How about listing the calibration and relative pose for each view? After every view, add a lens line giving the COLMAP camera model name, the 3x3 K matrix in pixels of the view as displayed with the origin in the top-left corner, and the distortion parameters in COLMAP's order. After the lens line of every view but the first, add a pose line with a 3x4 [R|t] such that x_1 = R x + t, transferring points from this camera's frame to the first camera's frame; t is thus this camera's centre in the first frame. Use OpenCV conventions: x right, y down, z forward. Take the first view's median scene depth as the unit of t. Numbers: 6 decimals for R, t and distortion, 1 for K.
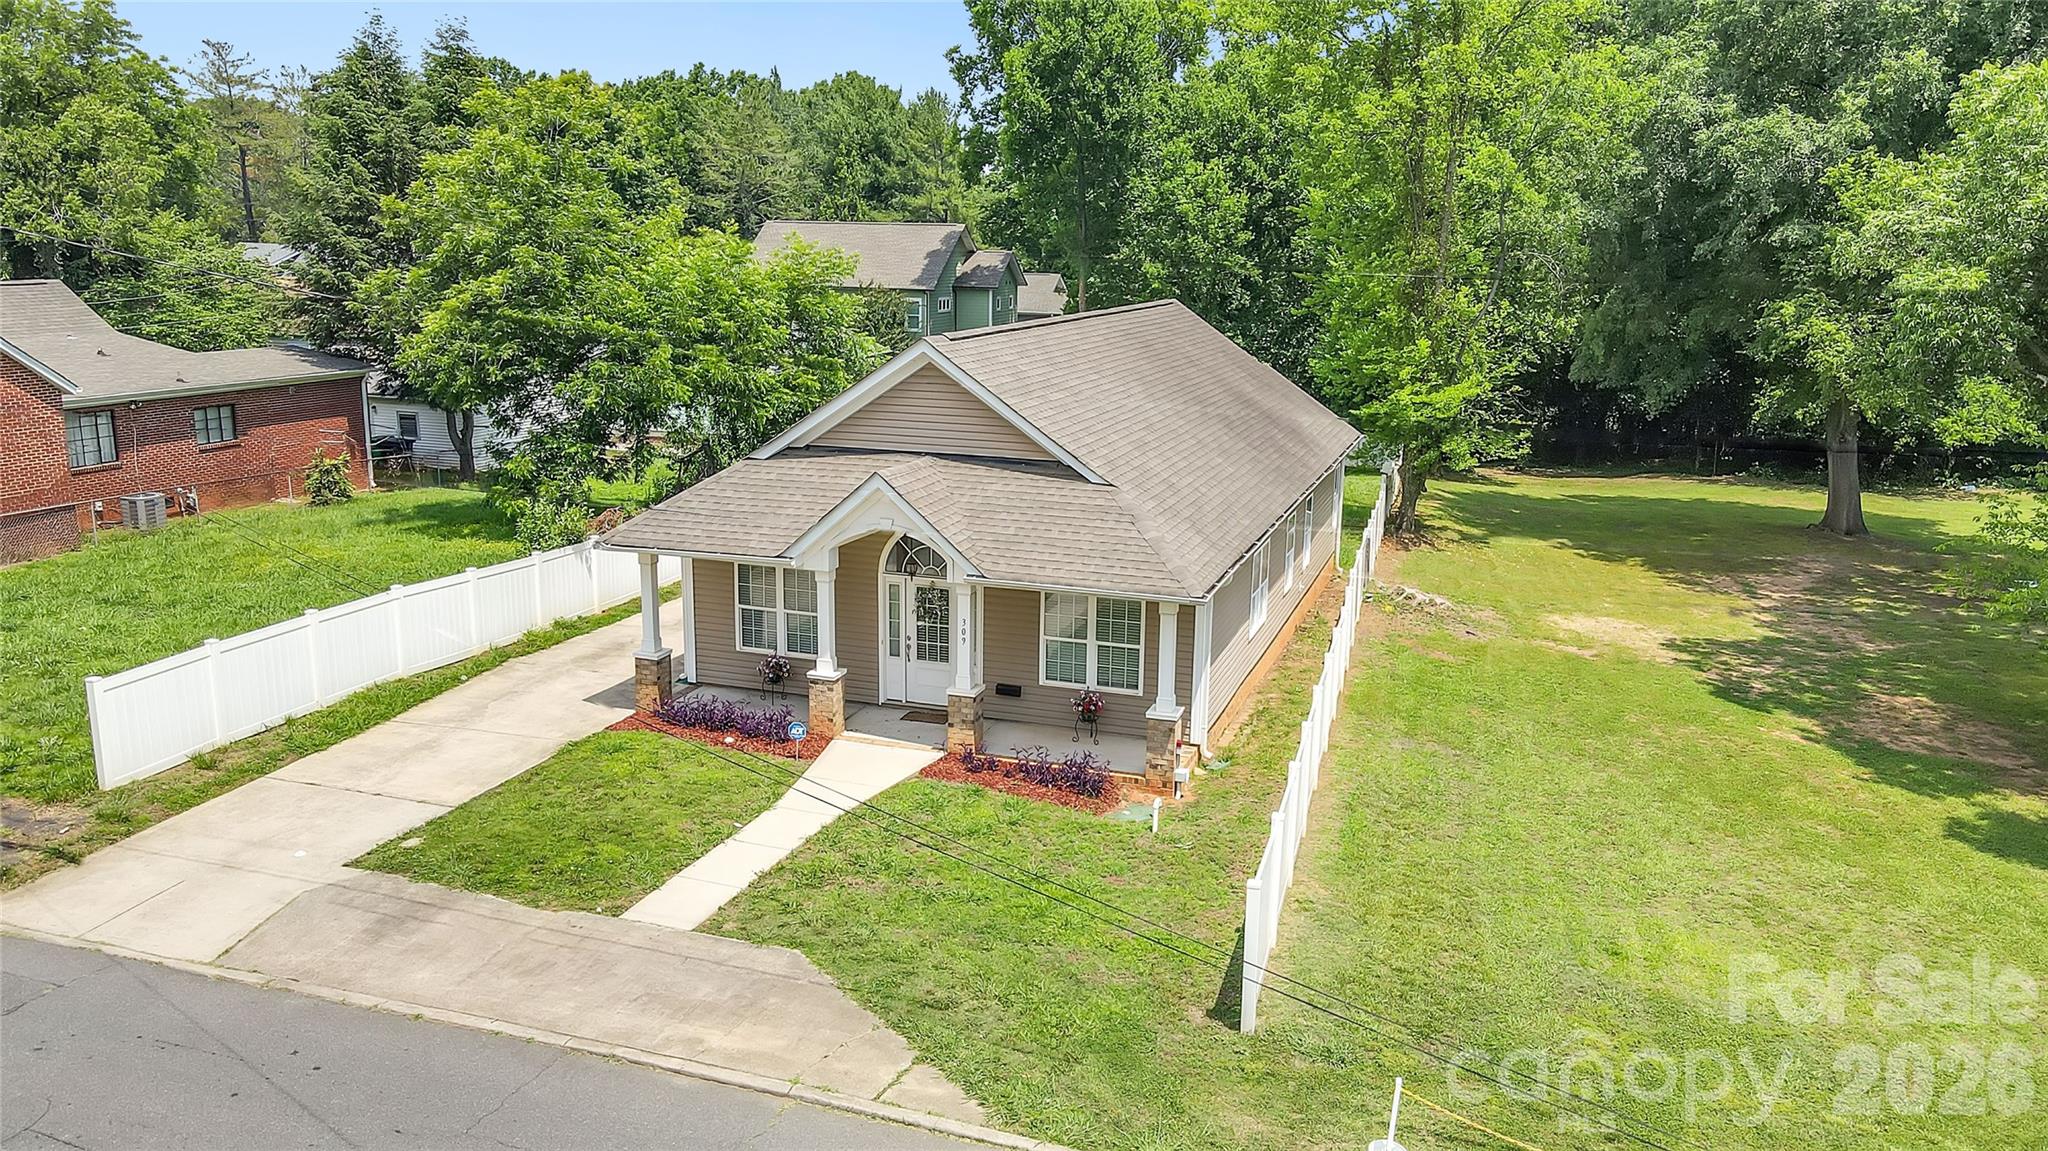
lens RADIAL K [[1509.9, 0, 1038.4], [0, 1509.9, 580.3], [0, 0, 1]] dist [-0.011643, 0.055667]
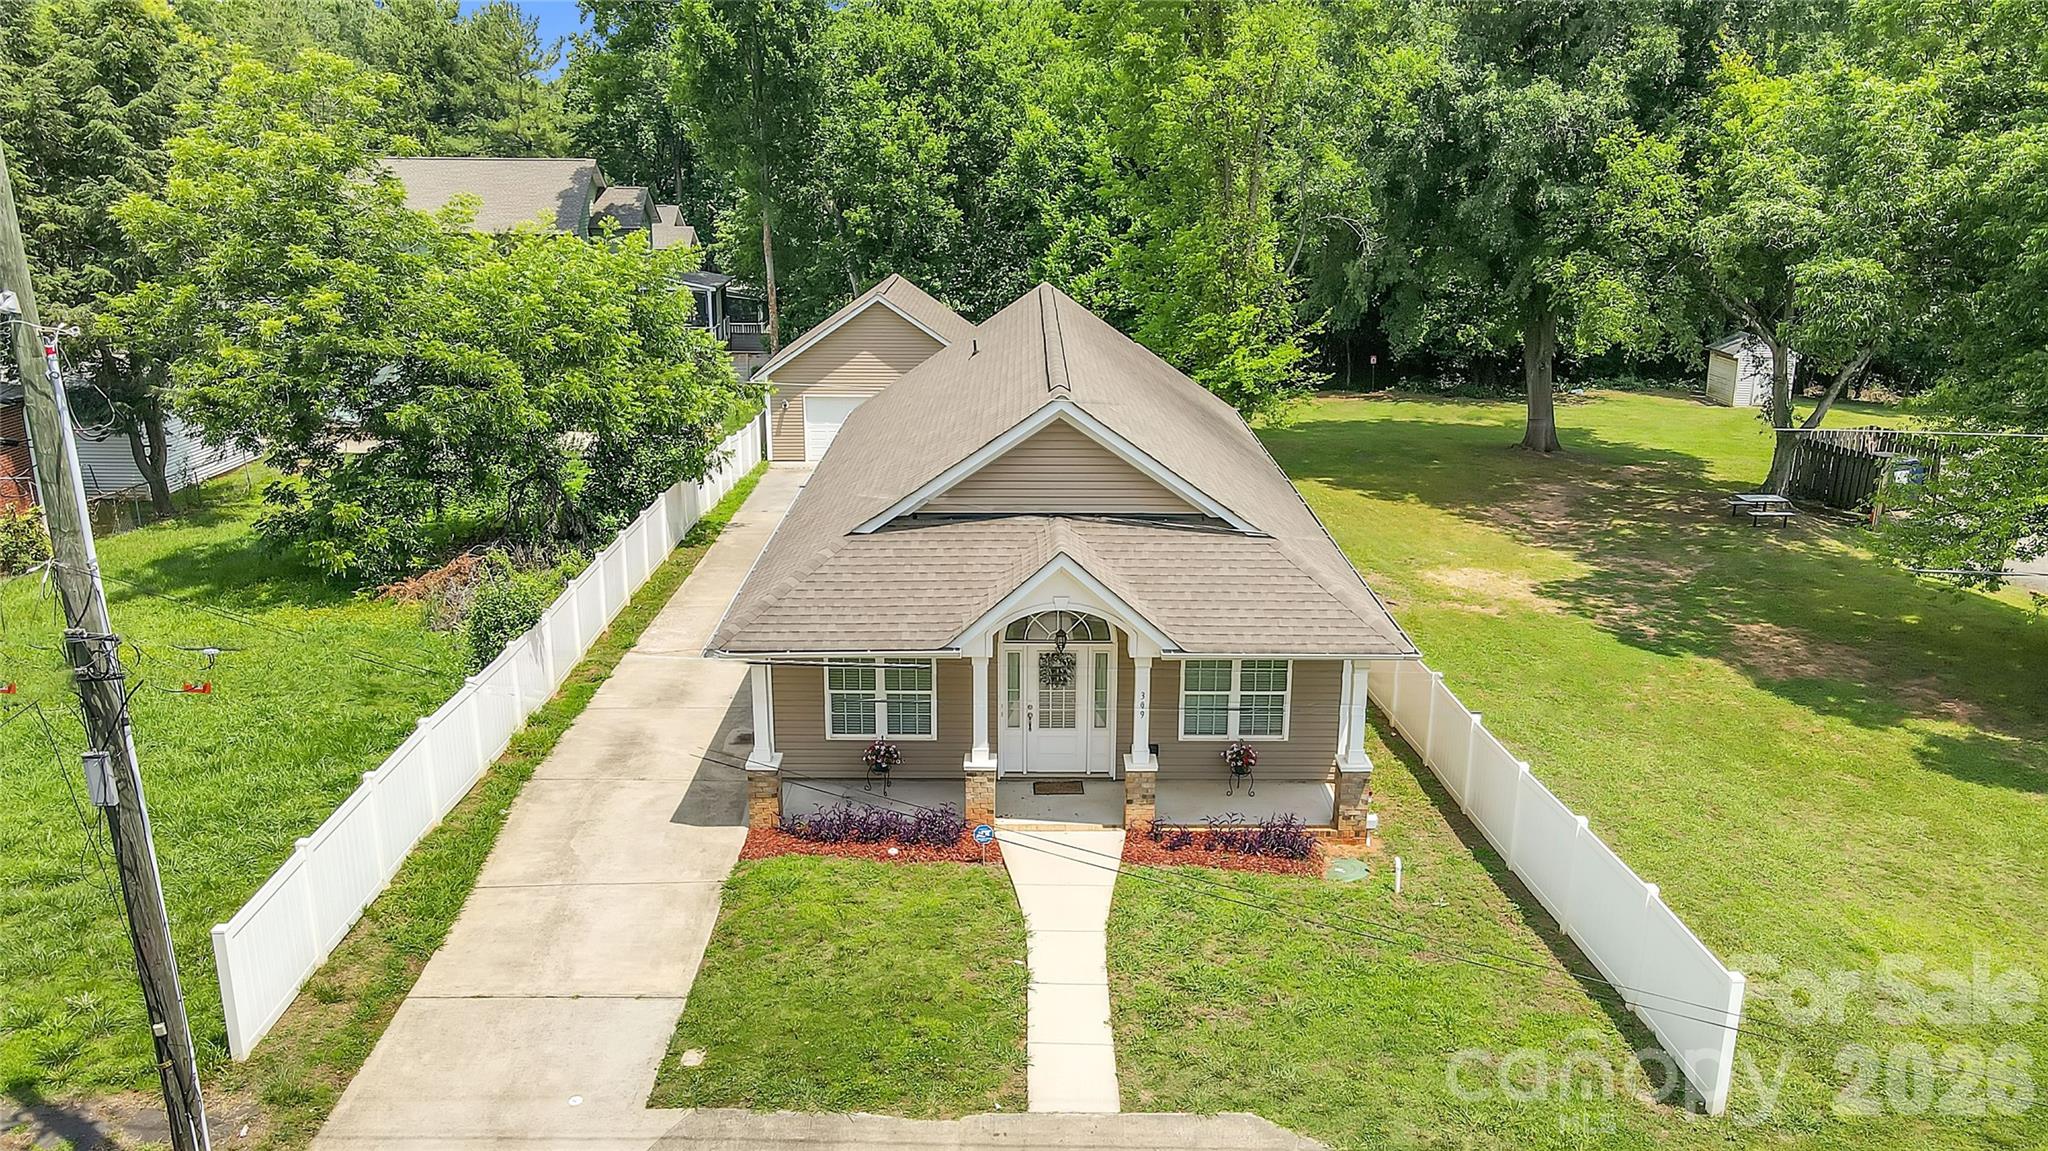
lens RADIAL K [[1509.9, 0, 1038.4], [0, 1509.9, 580.3], [0, 0, 1]] dist [-0.011643, 0.055667]
pose [[0.946081, -0.101905, 0.307484, -0.358788], [0.081158, 0.993521, 0.079560, -0.113406], [-0.313599, -0.050315, 0.948221, 0.110082]]
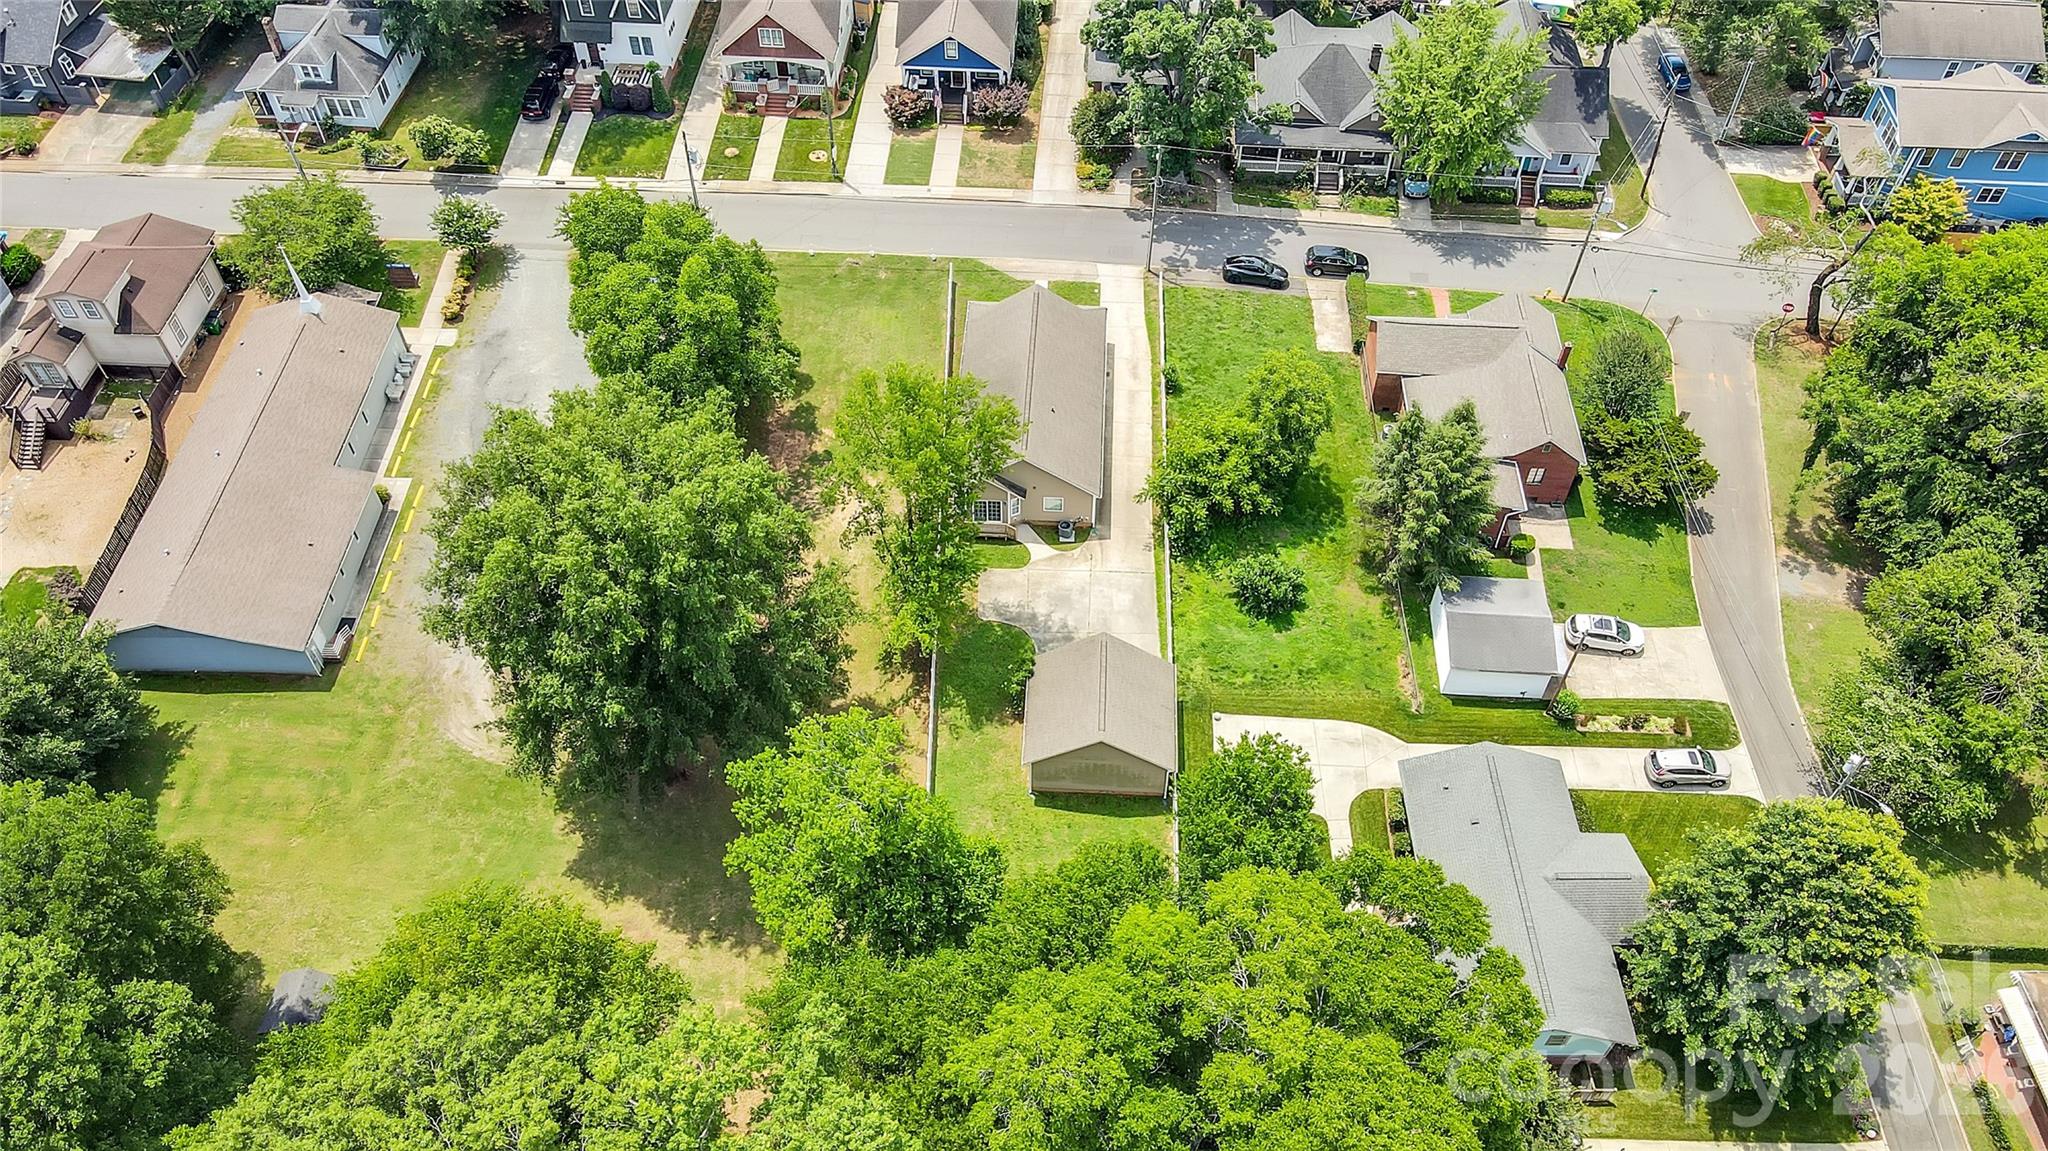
lens RADIAL K [[1509.9, 0, 1038.4], [0, 1509.9, 580.3], [0, 0, 1]] dist [-0.011643, 0.055667]
pose [[-0.964035, 0.196273, -0.179202, 0.819437], [-0.068327, 0.468574, 0.880778, -3.397730], [0.256842, 0.861345, -0.438311, 3.443340]]
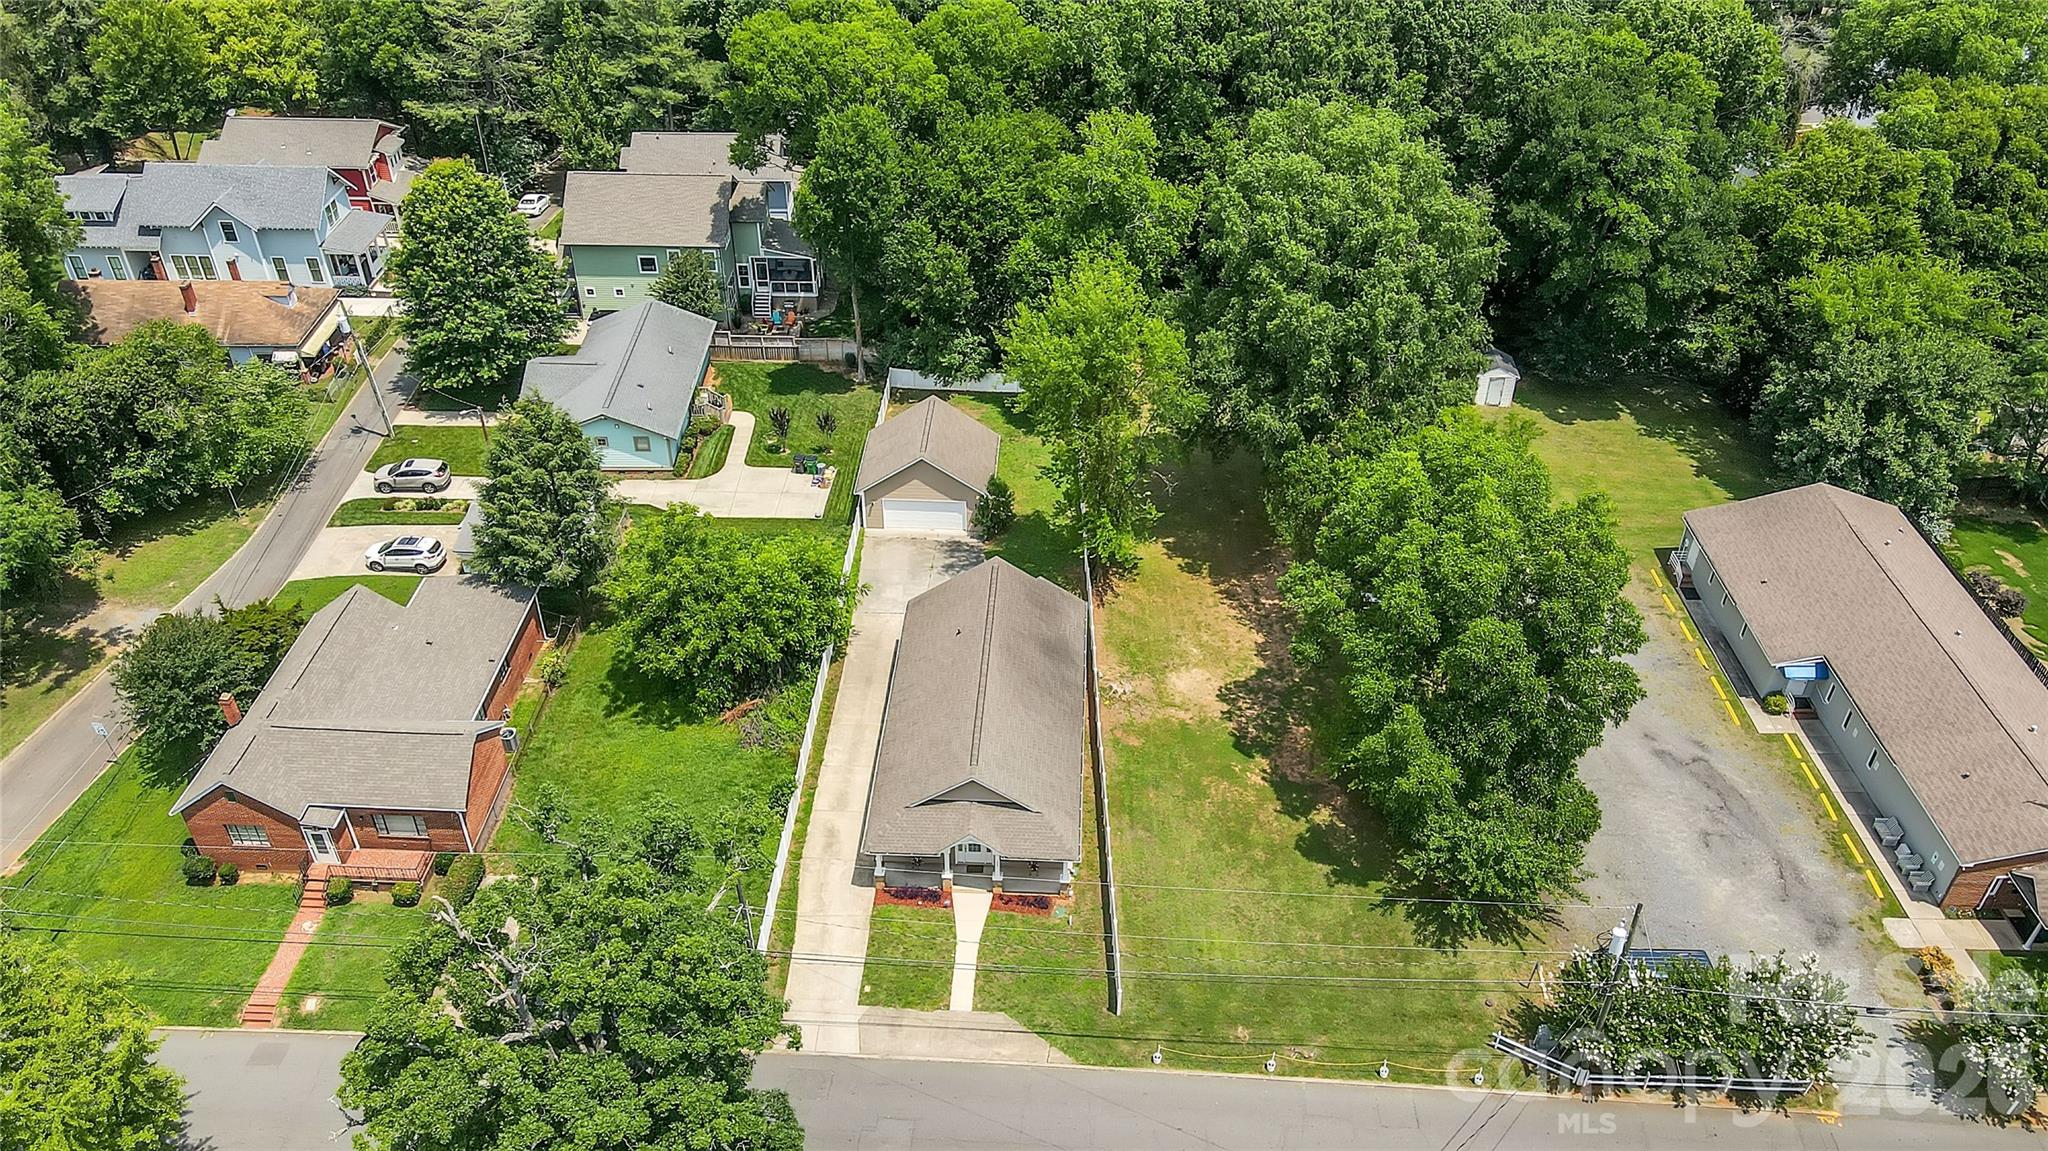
lens RADIAL K [[1509.9, 0, 1038.4], [0, 1509.9, 580.3], [0, 0, 1]] dist [-0.011643, 0.055667]
pose [[0.961583, -0.168714, 0.216550, -0.482937], [0.064314, 0.905348, 0.419773, -1.591744], [-0.266875, -0.389719, 0.881418, -1.344541]]
